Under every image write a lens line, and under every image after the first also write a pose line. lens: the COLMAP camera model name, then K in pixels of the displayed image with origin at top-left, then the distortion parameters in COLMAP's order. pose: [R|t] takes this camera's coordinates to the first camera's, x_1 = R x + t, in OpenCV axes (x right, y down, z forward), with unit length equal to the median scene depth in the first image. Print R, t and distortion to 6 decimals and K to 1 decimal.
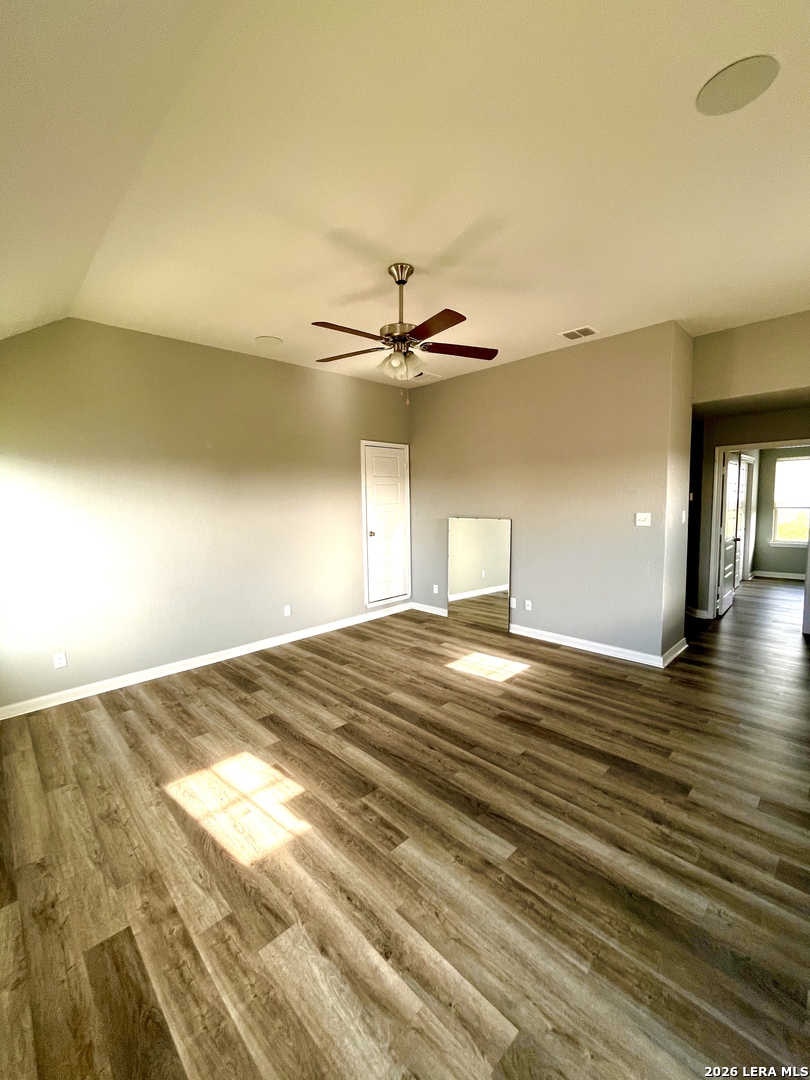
lens RADIAL K [[441.4, 0, 401.0], [0, 441.4, 537.3], [0, 0, 1]] dist [-0.002540, -0.000592]
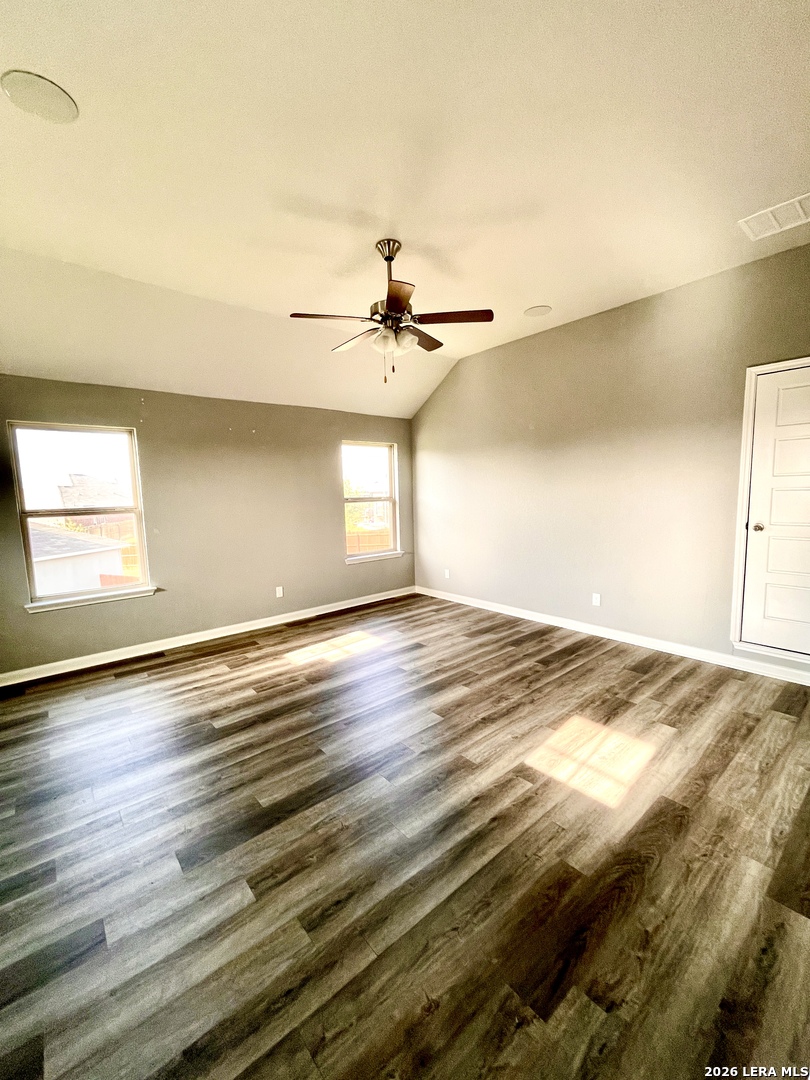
lens RADIAL K [[441.4, 0, 403.0], [0, 441.4, 536.3], [0, 0, 1]] dist [-0.002540, -0.000592]
pose [[-0.058485, 0.129692, -0.989828, 0.780945], [-0.065810, 0.988868, 0.133454, -0.062994], [0.996117, 0.072945, -0.049299, 0.821641]]
